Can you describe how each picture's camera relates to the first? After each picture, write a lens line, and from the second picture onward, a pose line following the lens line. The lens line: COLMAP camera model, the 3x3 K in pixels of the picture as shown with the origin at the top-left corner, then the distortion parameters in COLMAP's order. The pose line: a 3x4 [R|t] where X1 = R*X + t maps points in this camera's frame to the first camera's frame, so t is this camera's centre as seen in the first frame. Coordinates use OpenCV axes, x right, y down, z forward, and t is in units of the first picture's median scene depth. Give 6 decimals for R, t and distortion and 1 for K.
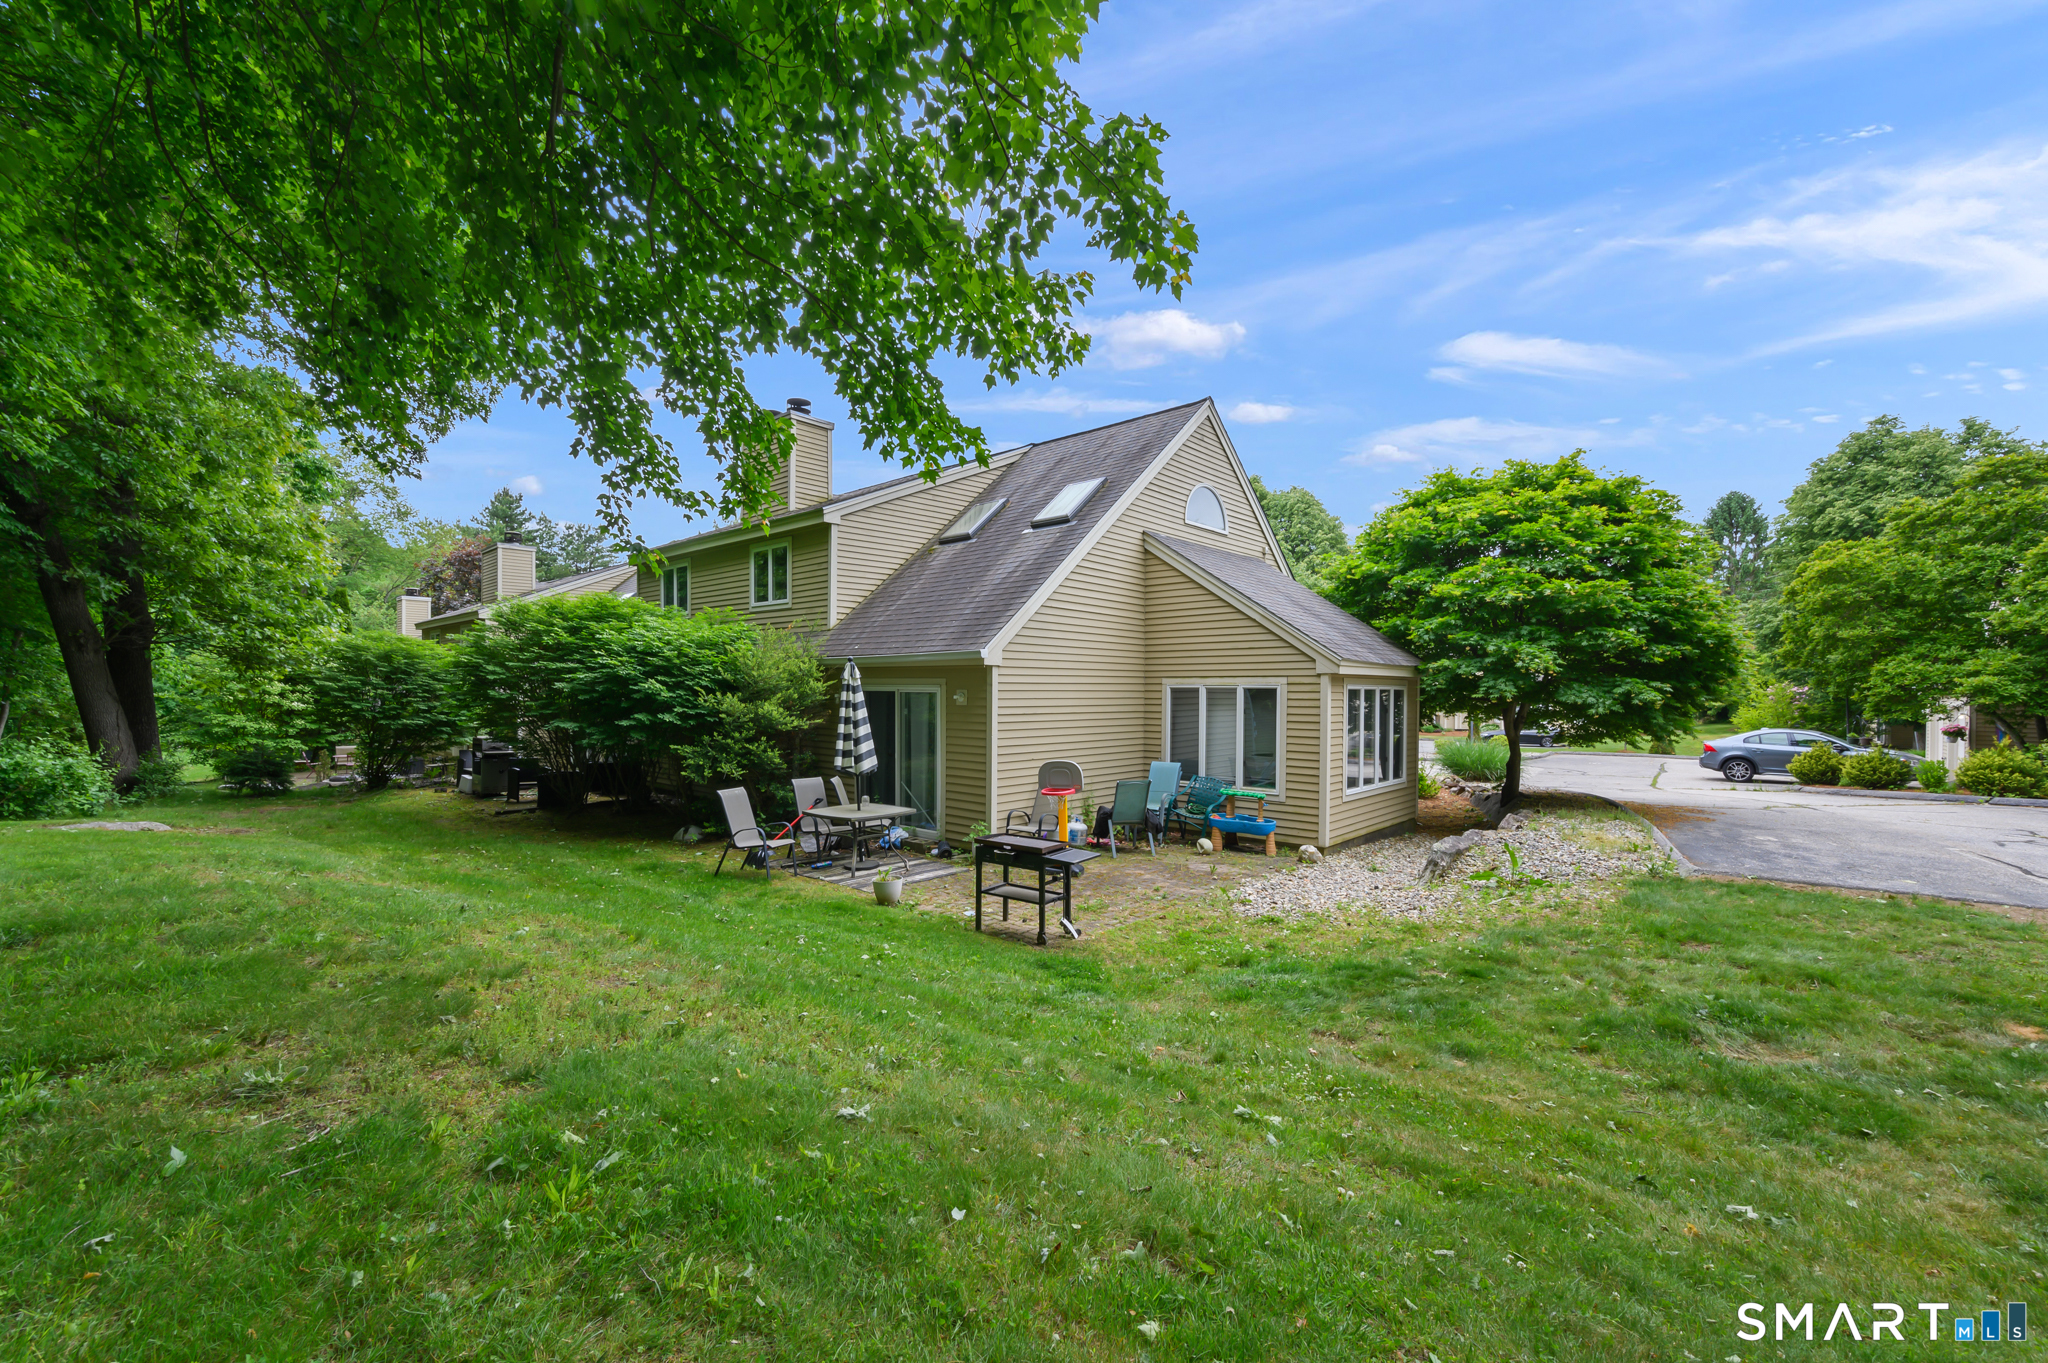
lens RADIAL K [[800.0, 0, 1011.6], [0, 800.0, 686.7], [0, 0, 1]] dist [0.000867, 0.000486]
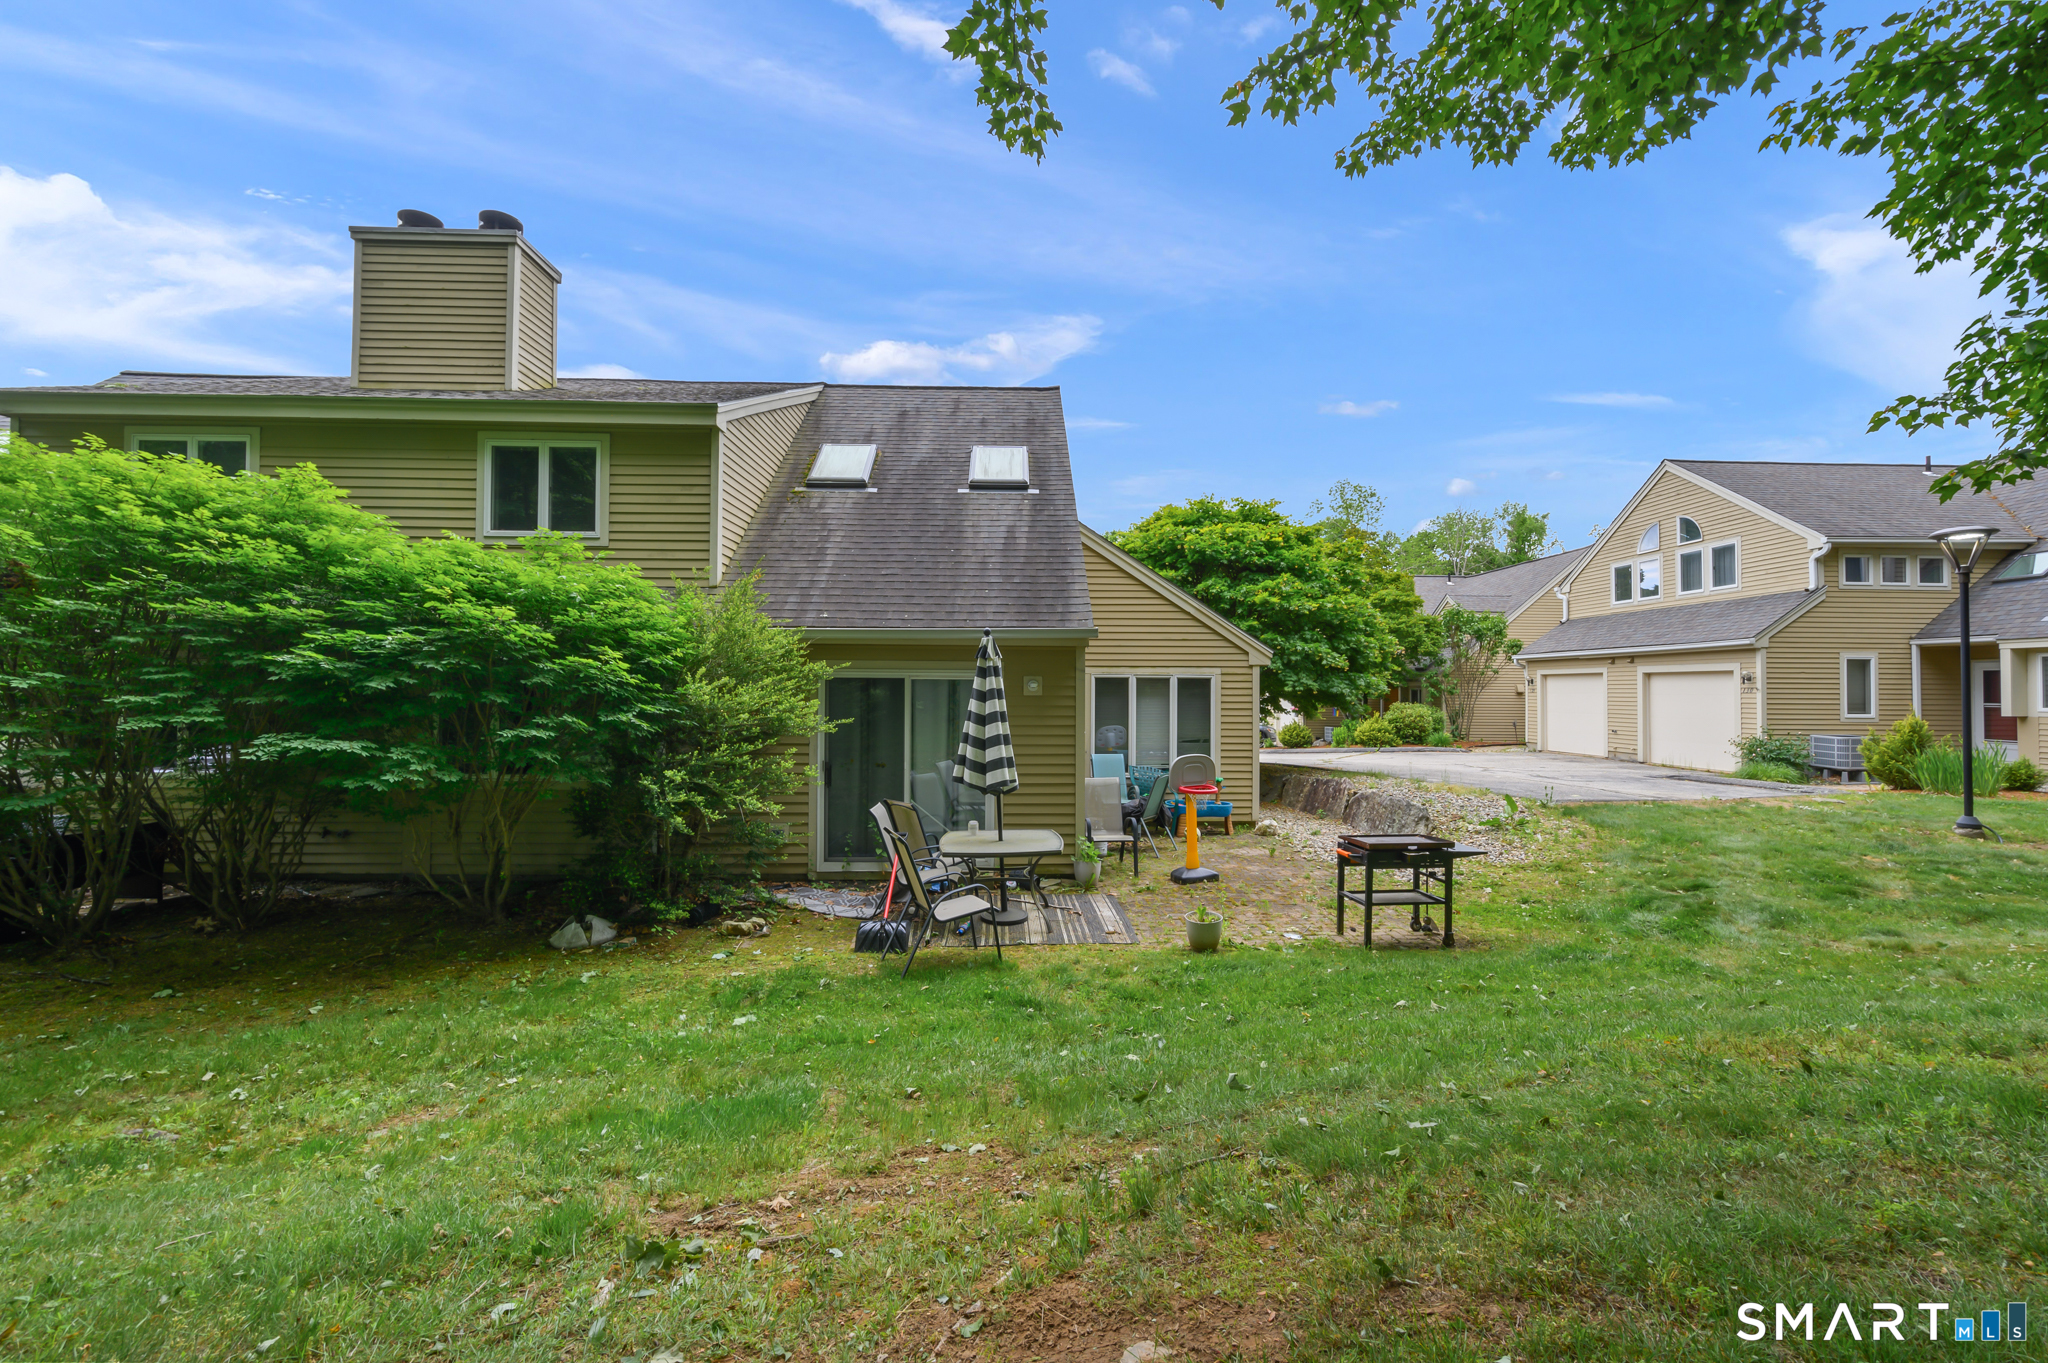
lens RADIAL K [[800.0, 0, 1020.2], [0, 800.0, 680.9], [0, 0, 1]] dist [0.000867, 0.000486]
pose [[0.736156, 0.006016, 0.676785, -0.541253], [0.002563, 0.999929, -0.011676, 0.016555], [-0.676807, 0.010330, 0.736088, 0.373327]]
